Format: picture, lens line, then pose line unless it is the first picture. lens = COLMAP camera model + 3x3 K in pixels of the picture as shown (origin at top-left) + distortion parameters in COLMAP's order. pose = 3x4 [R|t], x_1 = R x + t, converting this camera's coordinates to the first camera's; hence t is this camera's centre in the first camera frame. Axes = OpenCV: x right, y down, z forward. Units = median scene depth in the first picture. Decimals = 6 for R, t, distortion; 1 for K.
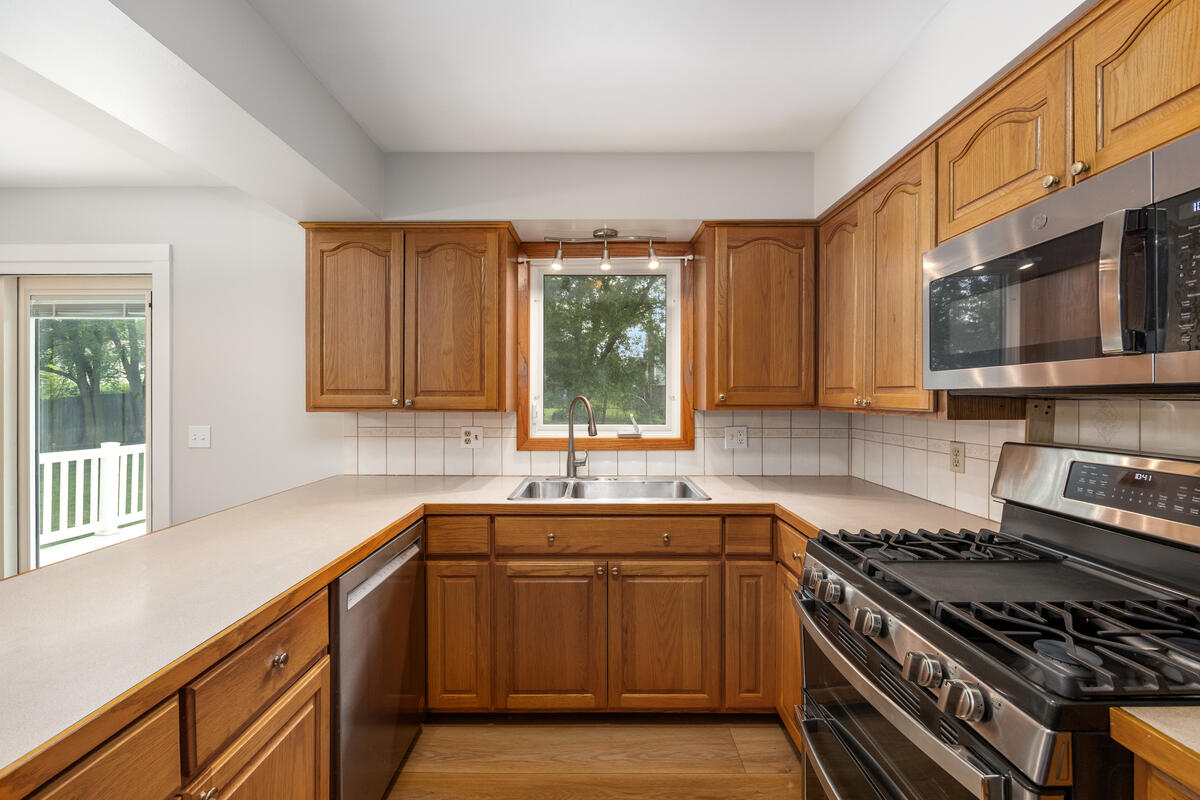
lens RADIAL K [[482.8, 0, 600.0], [0, 482.8, 400.0], [0, 0, 1]] dist [0.001172, 0.000041]
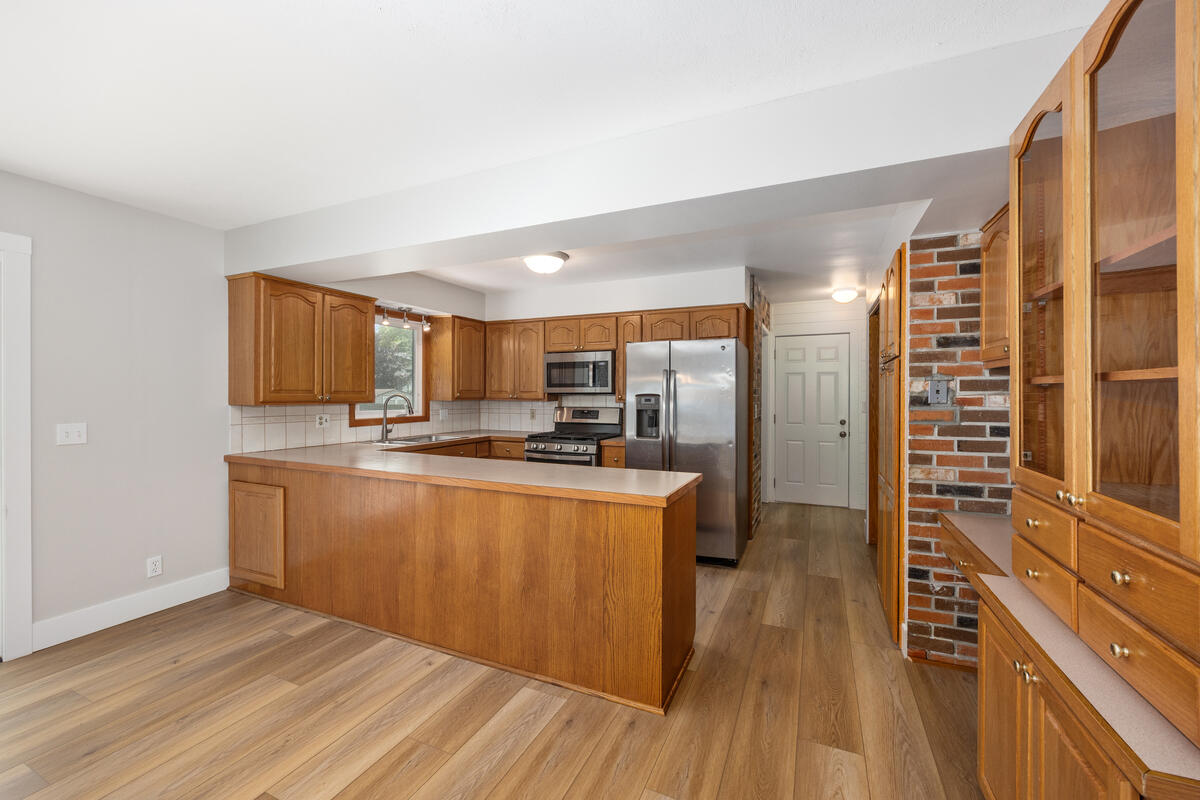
lens RADIAL K [[482.8, 0, 600.0], [0, 482.8, 400.0], [0, 0, 1]] dist [0.001172, 0.000041]
pose [[0.405771, -0.010127, 0.913919, -1.511646], [0.004067, 0.999949, 0.009275, 0.000661], [-0.913966, -0.000046, 0.405792, -0.502090]]
